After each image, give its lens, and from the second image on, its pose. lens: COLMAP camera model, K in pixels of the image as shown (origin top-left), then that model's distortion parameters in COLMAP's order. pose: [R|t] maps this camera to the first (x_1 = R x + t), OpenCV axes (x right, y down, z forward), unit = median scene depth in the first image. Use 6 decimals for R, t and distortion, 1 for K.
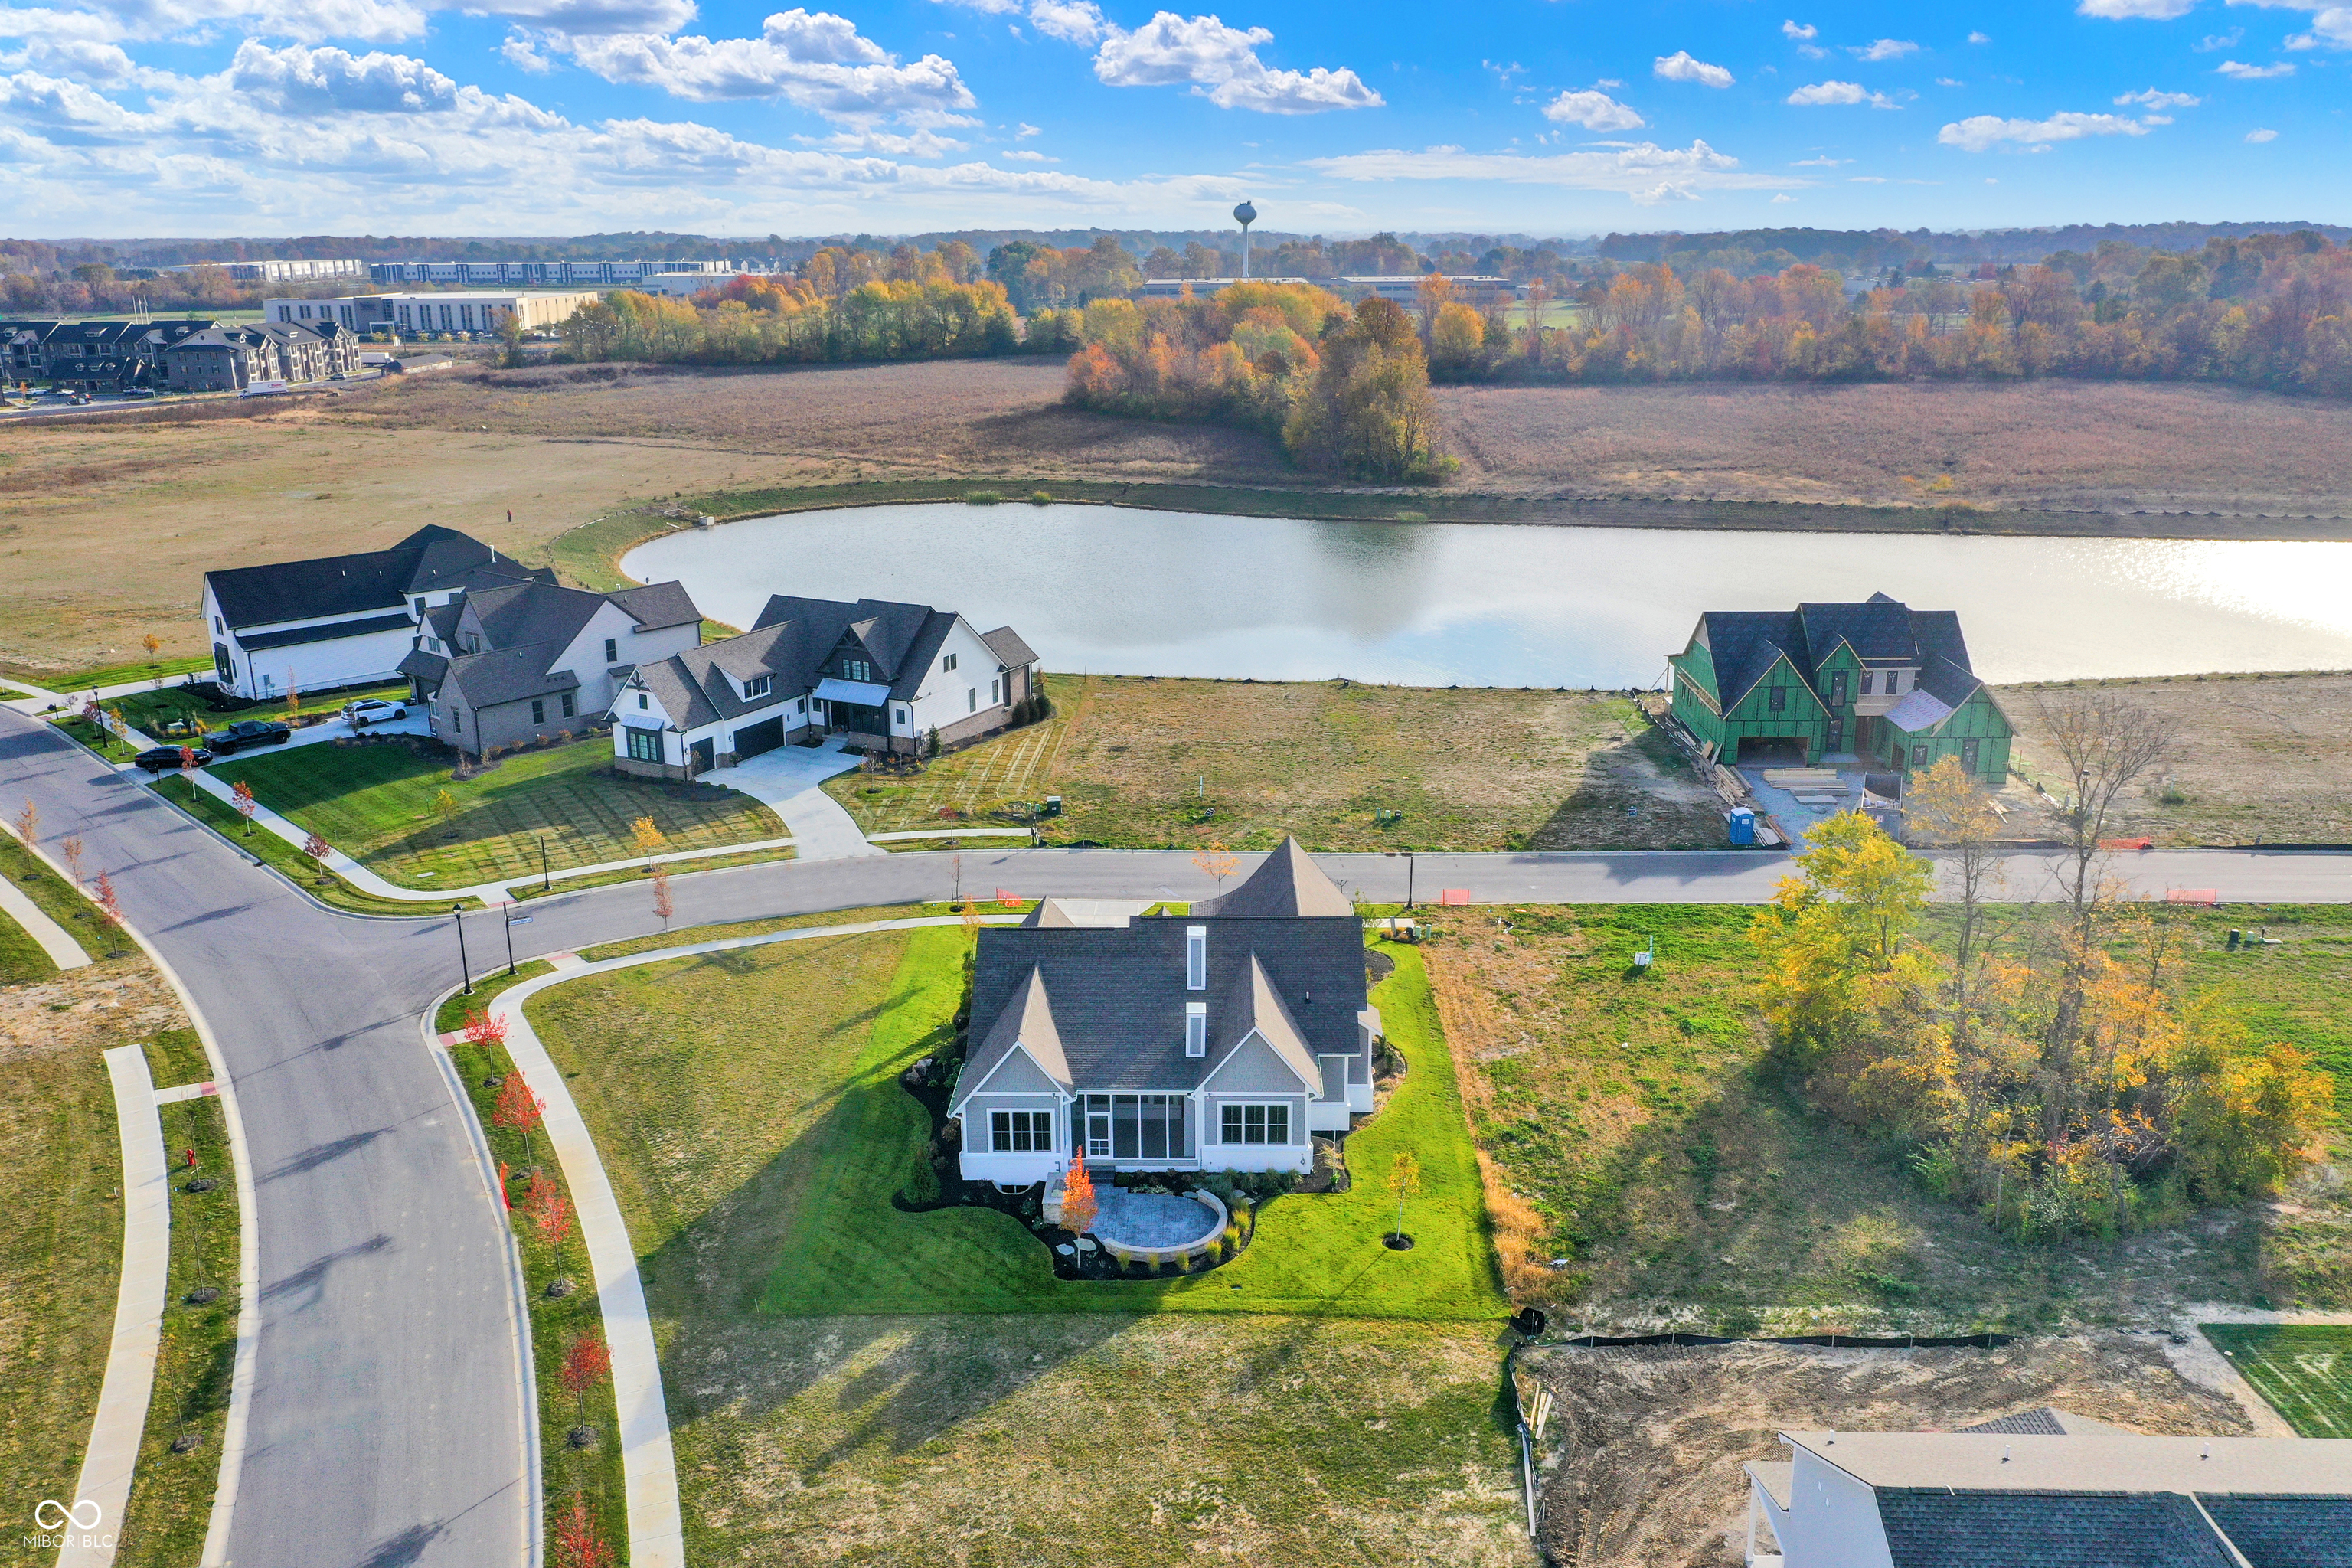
lens RADIAL K [[1899.6, 0, 1178.2], [0, 1899.6, 789.6], [0, 0, 1]] dist [-0.002993, 0.023186]
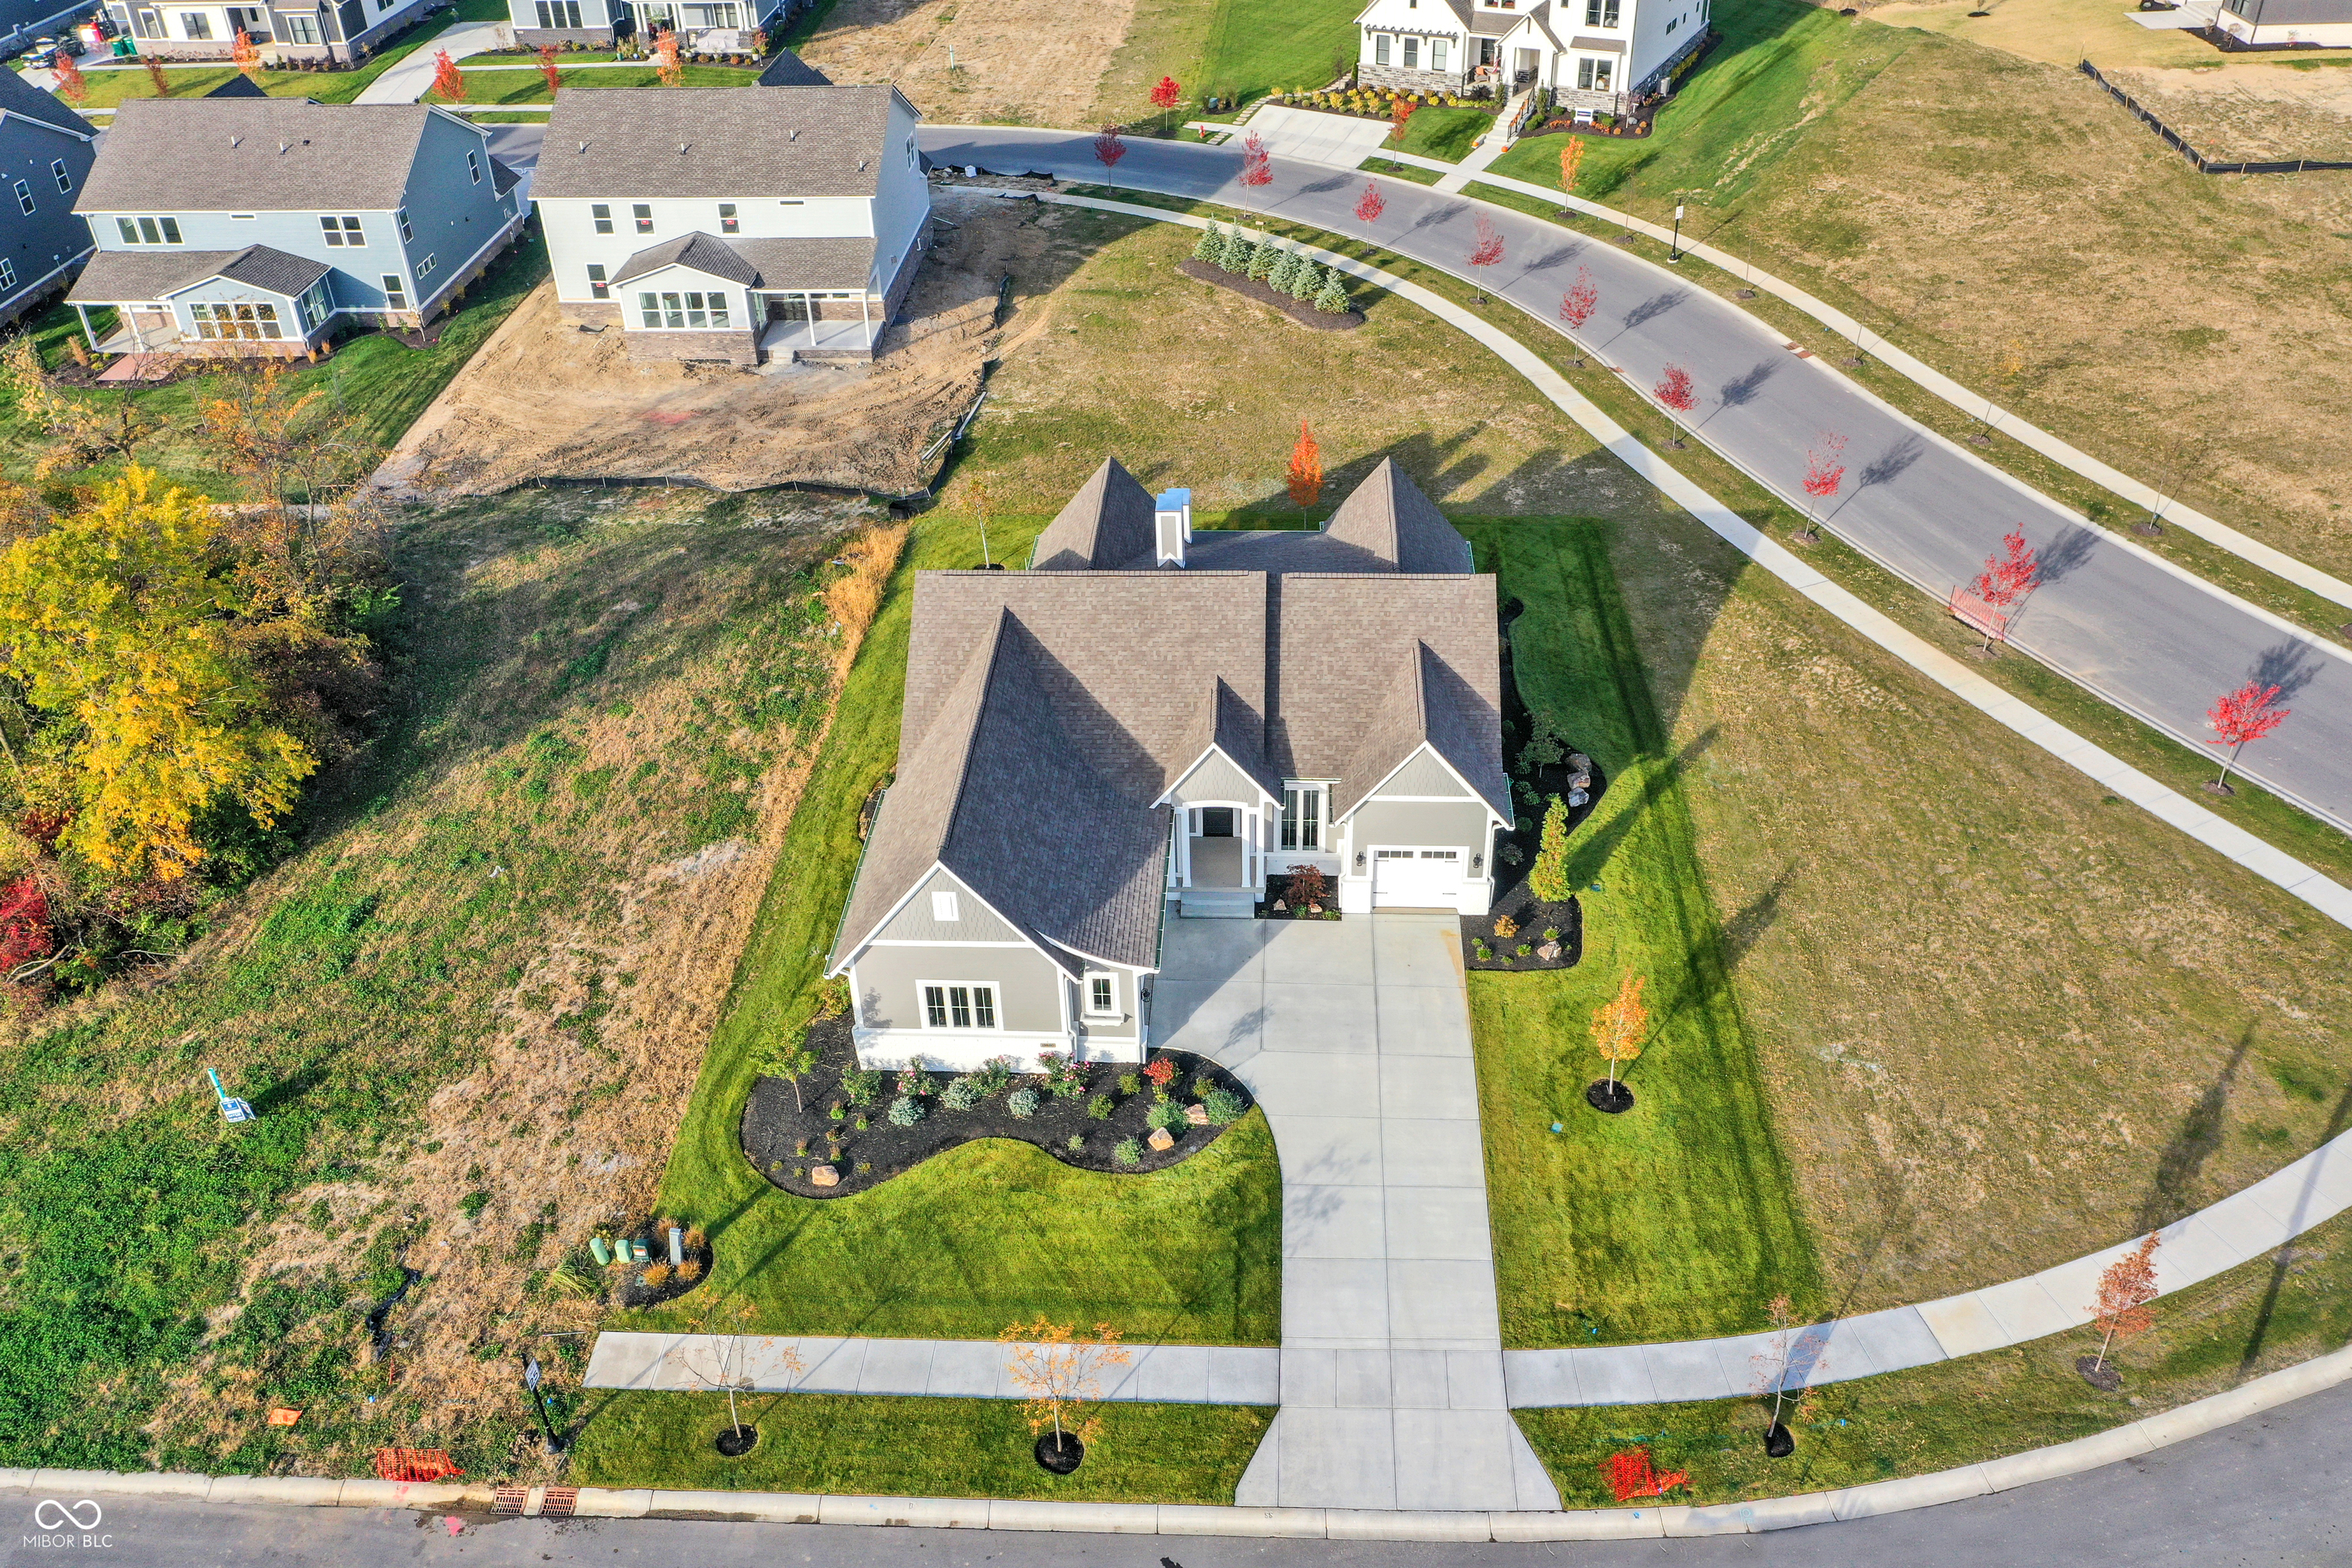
lens RADIAL K [[1899.6, 0, 1173.6], [0, 1899.6, 784.3], [0, 0, 1]] dist [-0.002993, 0.023186]
pose [[-0.998861, 0.007219, 0.047169, -0.026854], [0.041549, 0.617704, 0.785312, -0.446059], [-0.023467, 0.786377, -0.617301, 1.609995]]
